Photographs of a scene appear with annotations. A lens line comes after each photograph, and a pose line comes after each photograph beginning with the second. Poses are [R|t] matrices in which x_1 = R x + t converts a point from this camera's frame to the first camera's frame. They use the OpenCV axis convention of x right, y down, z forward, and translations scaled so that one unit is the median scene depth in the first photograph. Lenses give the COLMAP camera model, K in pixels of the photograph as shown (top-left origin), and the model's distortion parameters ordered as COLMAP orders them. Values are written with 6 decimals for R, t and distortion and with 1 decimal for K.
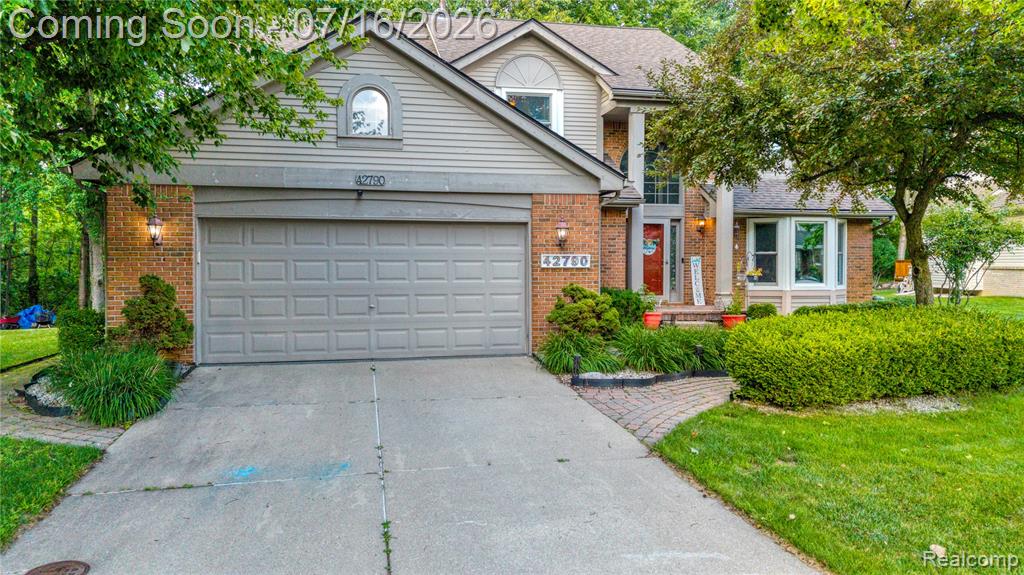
lens RADIAL K [[755.4, 0, 512.0], [0, 755.4, 287.5], [0, 0, 1]] dist [0.030975, 0.001184]
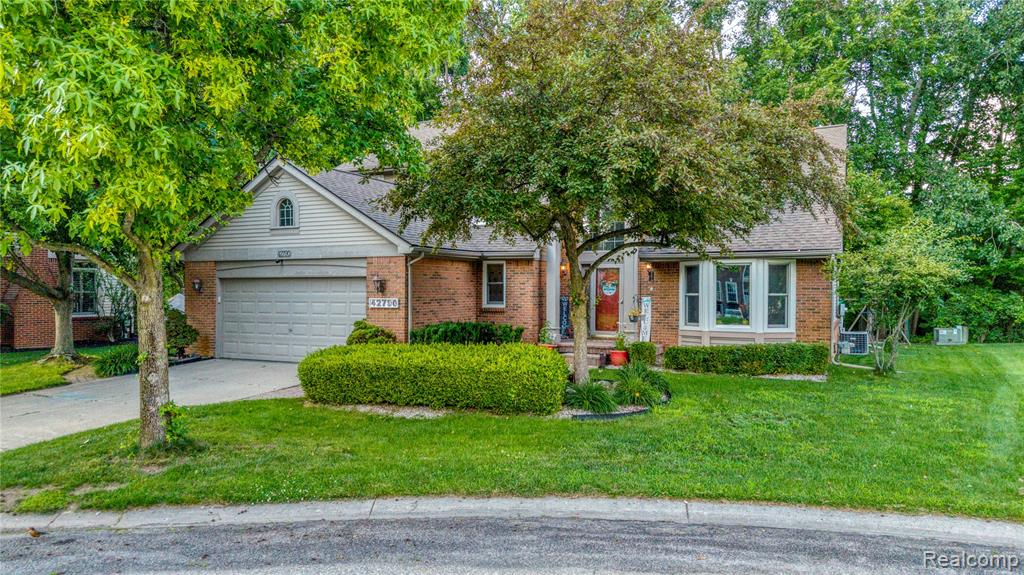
lens RADIAL K [[705.0, 0, 512.0], [0, 705.0, 287.5], [0, 0, 1]] dist [0.001355, 0.000854]
pose [[0.758463, -0.002486, -0.651711, 0.786525], [-0.022060, 0.999322, -0.029486, -0.021280], [0.651342, 0.036741, 0.757894, 0.100922]]
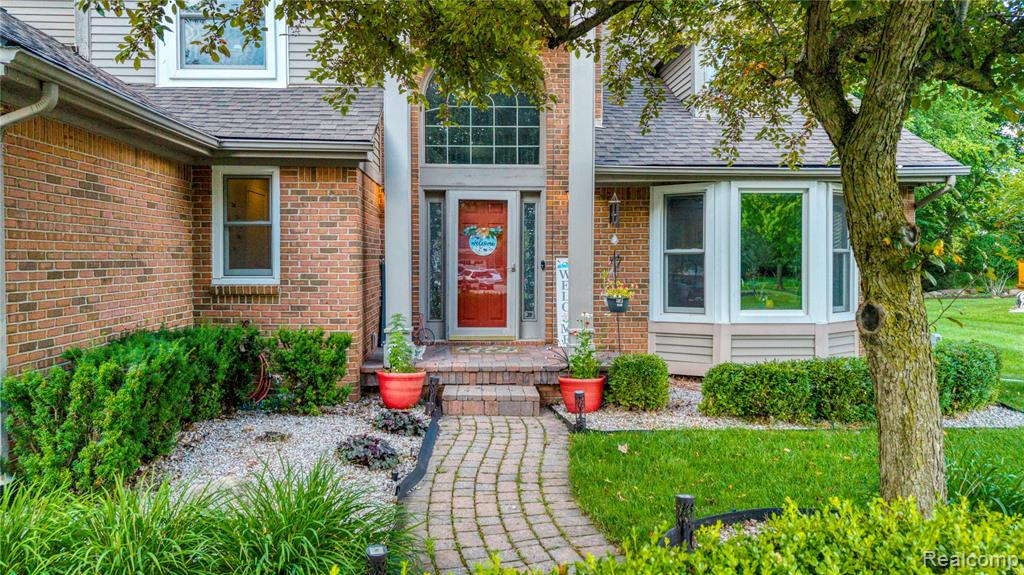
lens RADIAL K [[705.0, 0, 512.0], [0, 705.0, 287.5], [0, 0, 1]] dist [0.001355, 0.000854]
pose [[0.982199, 0.005155, -0.187775, 0.311466], [-0.003986, 0.999970, 0.006603, -0.023535], [0.187803, -0.005737, 0.982190, 0.502339]]
